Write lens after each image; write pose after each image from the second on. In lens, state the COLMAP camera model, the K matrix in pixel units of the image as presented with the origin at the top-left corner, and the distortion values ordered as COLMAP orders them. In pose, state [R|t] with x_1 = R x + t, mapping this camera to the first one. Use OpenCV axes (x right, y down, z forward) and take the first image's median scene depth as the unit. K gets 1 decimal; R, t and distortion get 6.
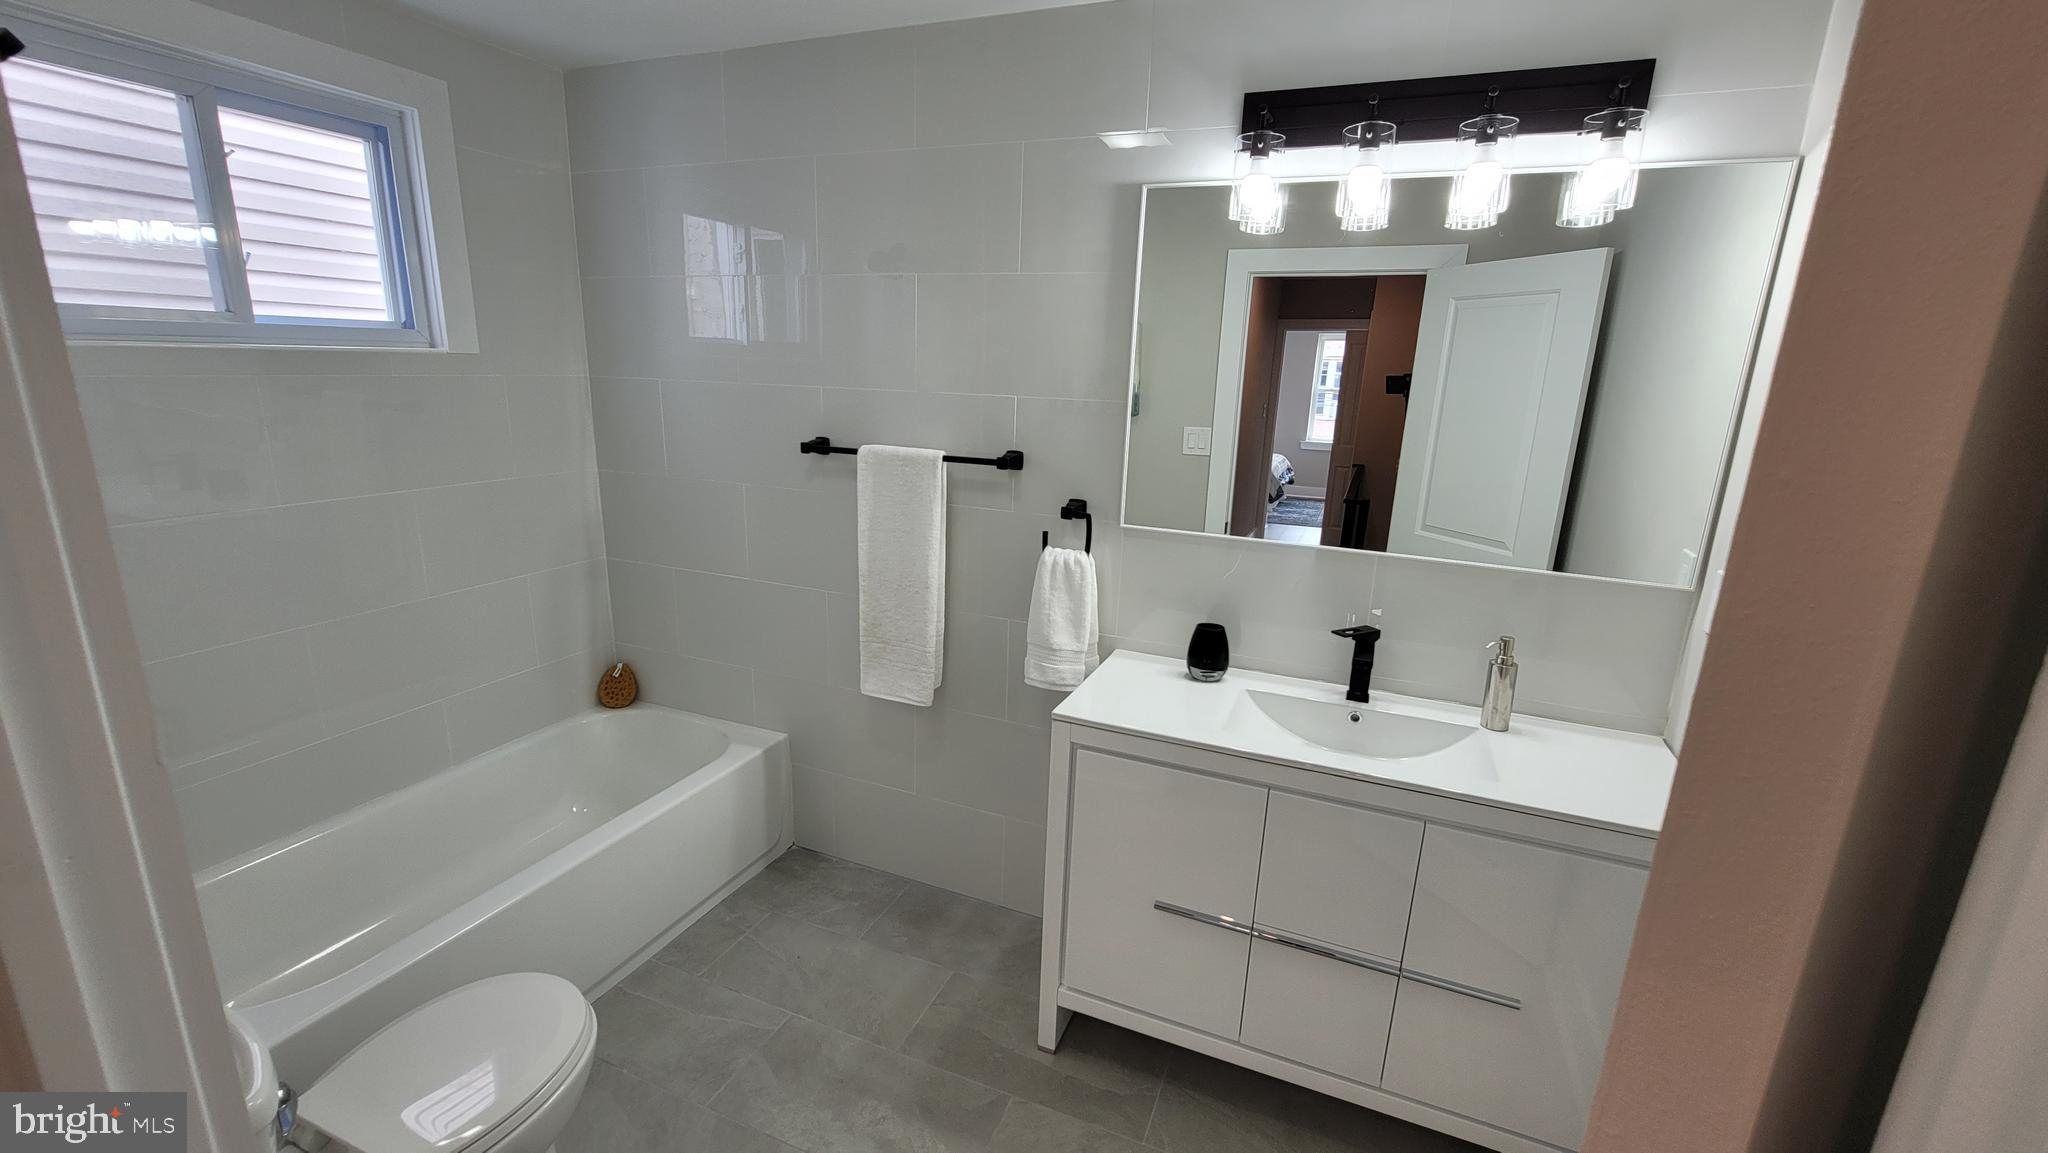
lens RADIAL K [[838.3, 0, 1026.8], [0, 838.3, 574.5], [0, 0, 1]] dist [-0.009501, 0.003216]
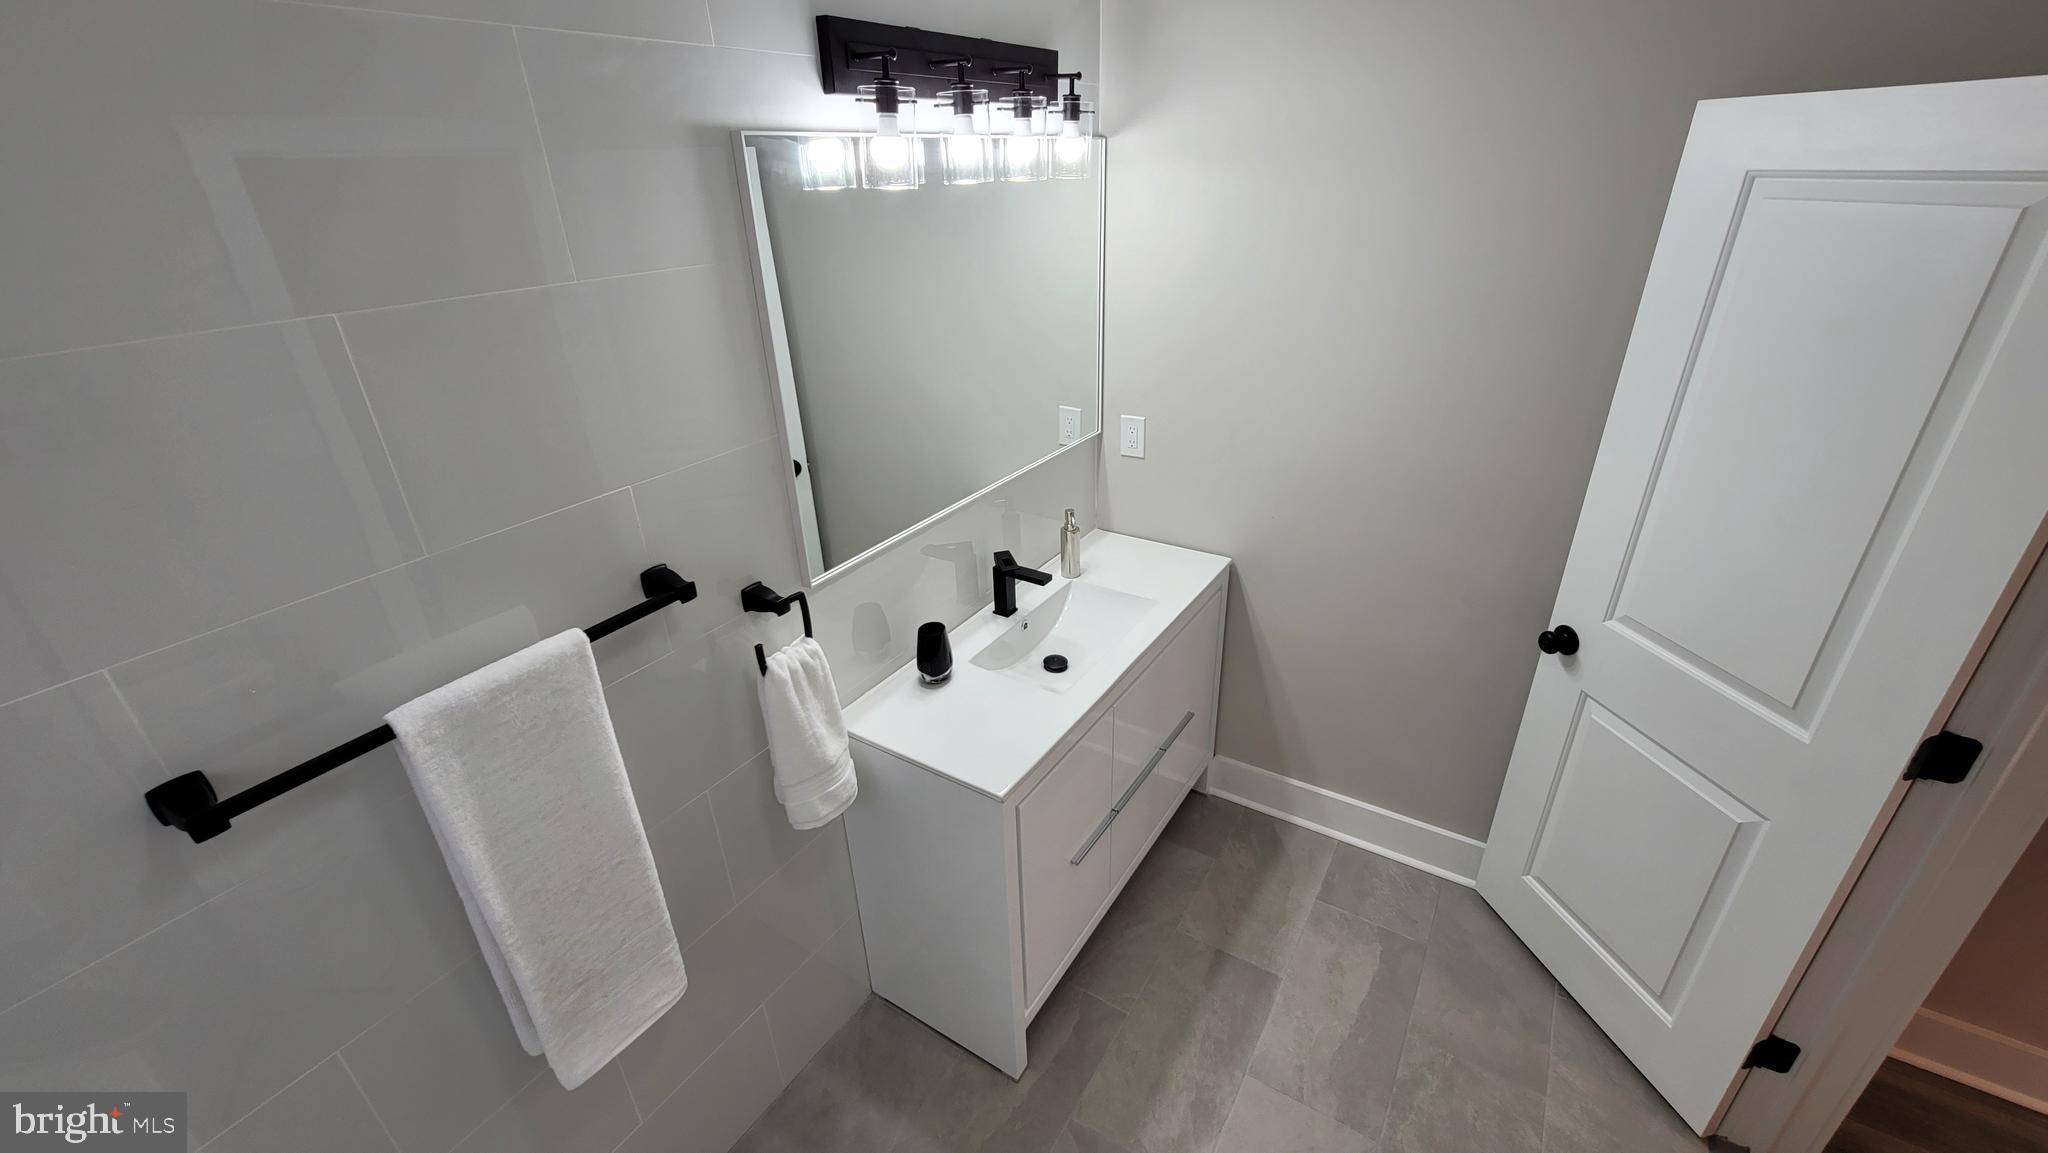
lens RADIAL K [[838.3, 0, 1026.8], [0, 838.3, 574.5], [0, 0, 1]] dist [-0.009501, 0.003216]
pose [[0.183708, -0.476476, 0.859780, -0.518285], [0.264926, 0.866300, 0.423483, -0.345092], [-0.946608, 0.149981, 0.285377, 0.588524]]
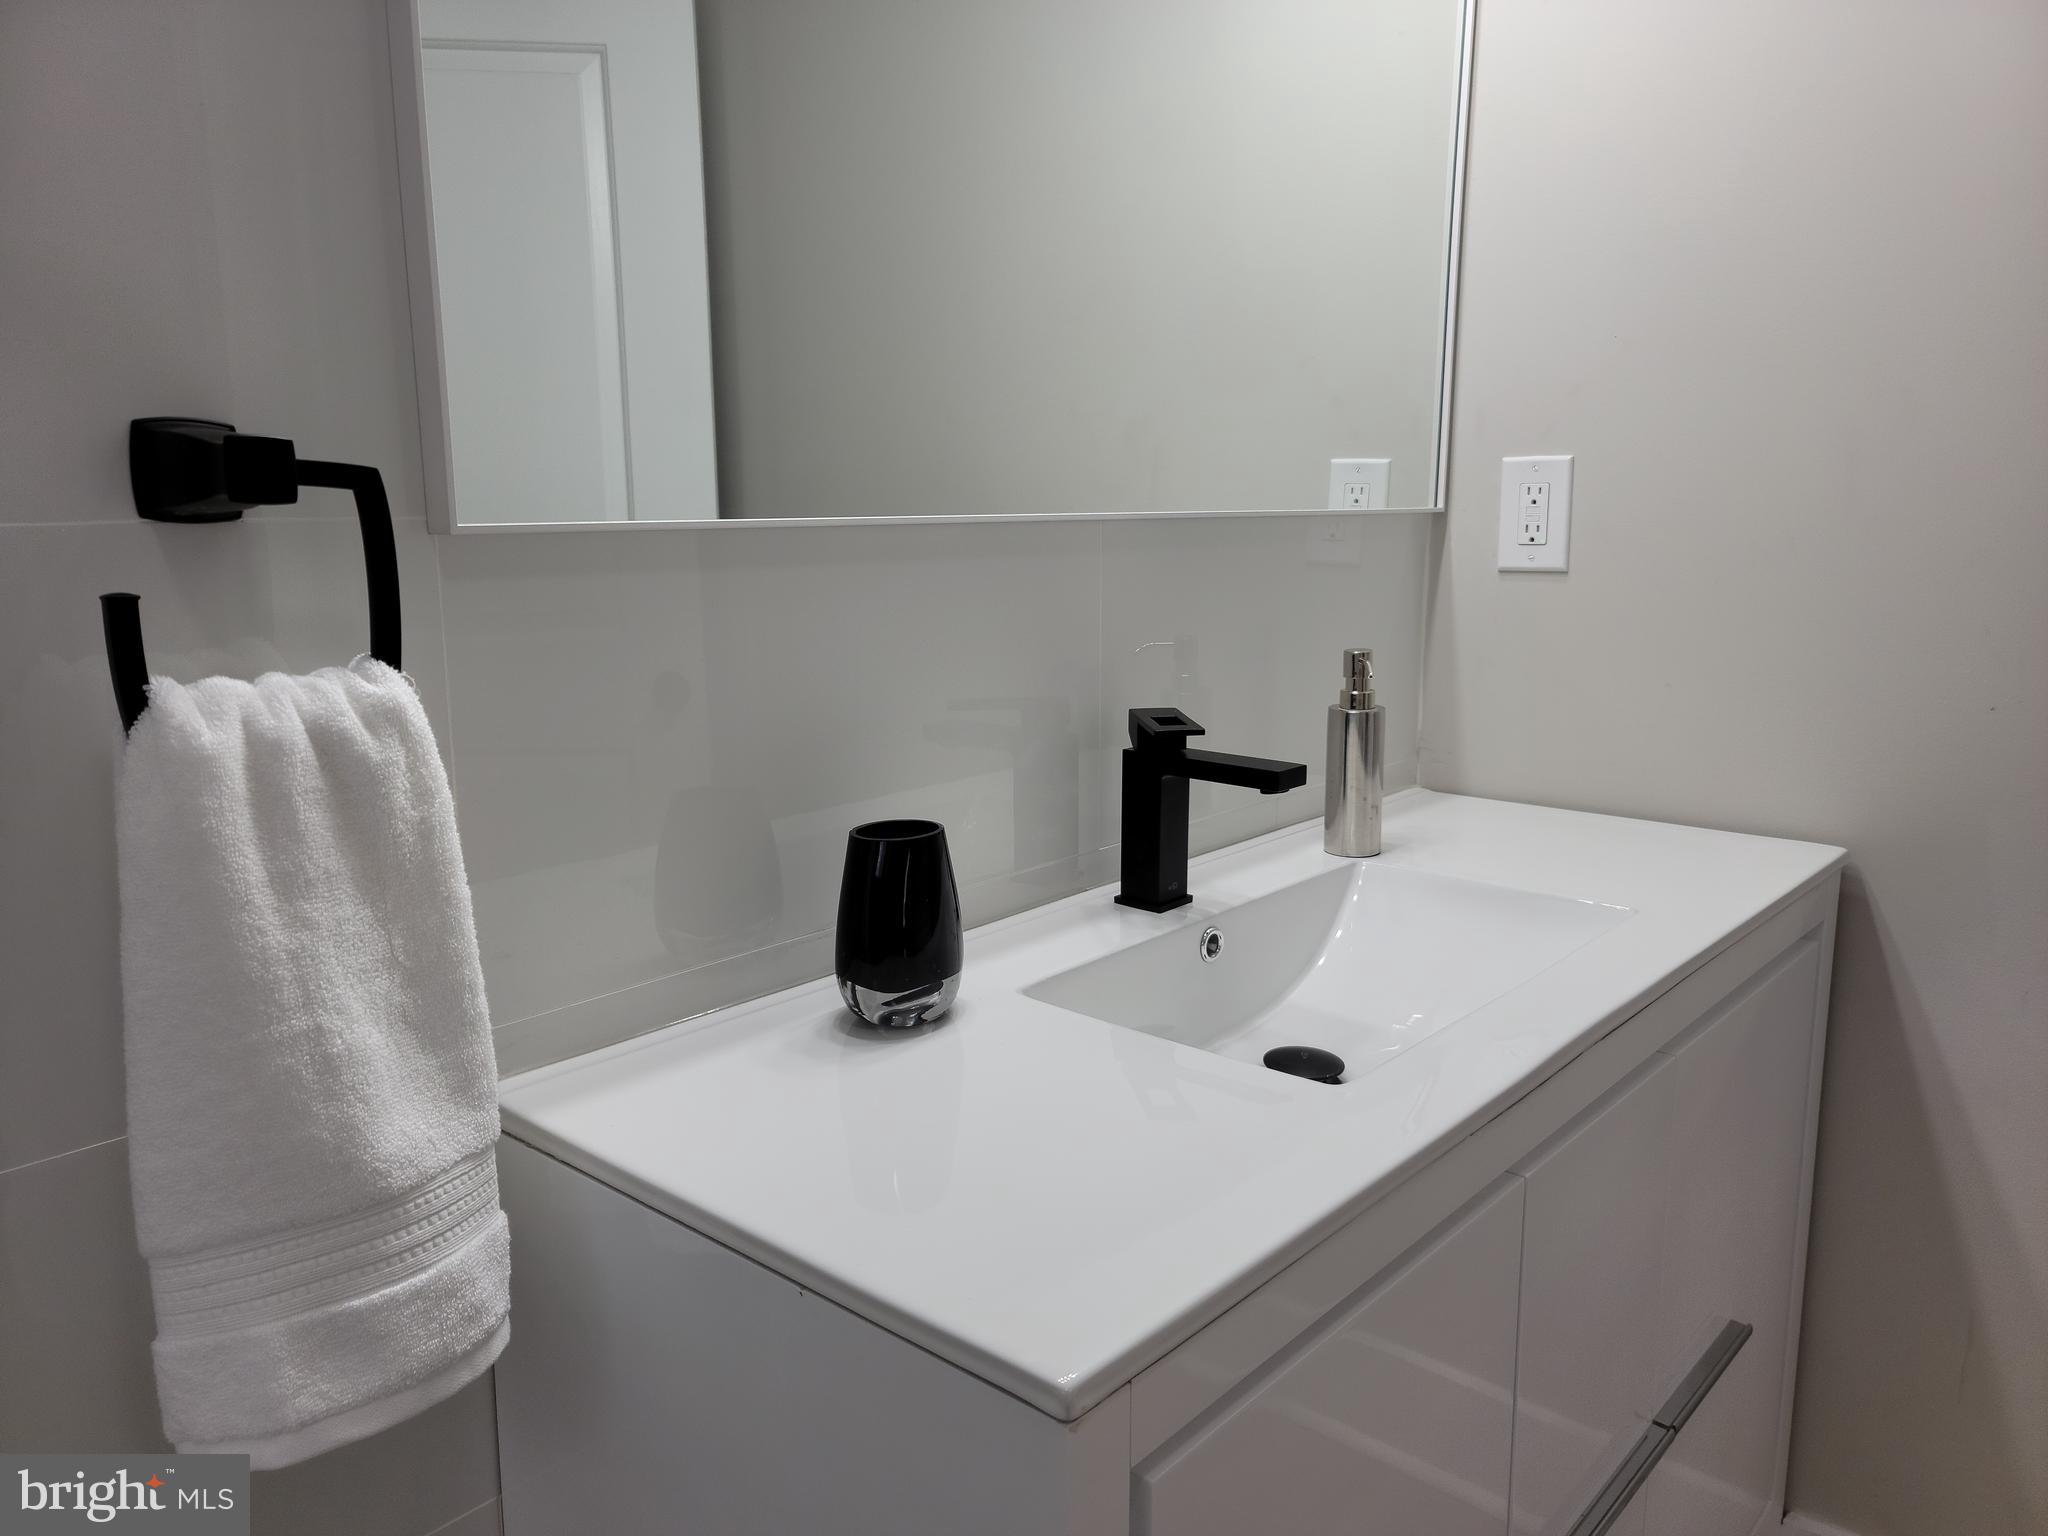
lens RADIAL K [[1499.7, 0, 1024.0], [0, 1499.7, 768.0], [0, 0, 1]] dist [0.020651, 0.001343]
pose [[0.324181, -0.212990, 0.921706, -0.212636], [0.233851, 0.962128, 0.140081, -0.017299], [-0.916635, 0.170130, 0.361712, 0.738060]]
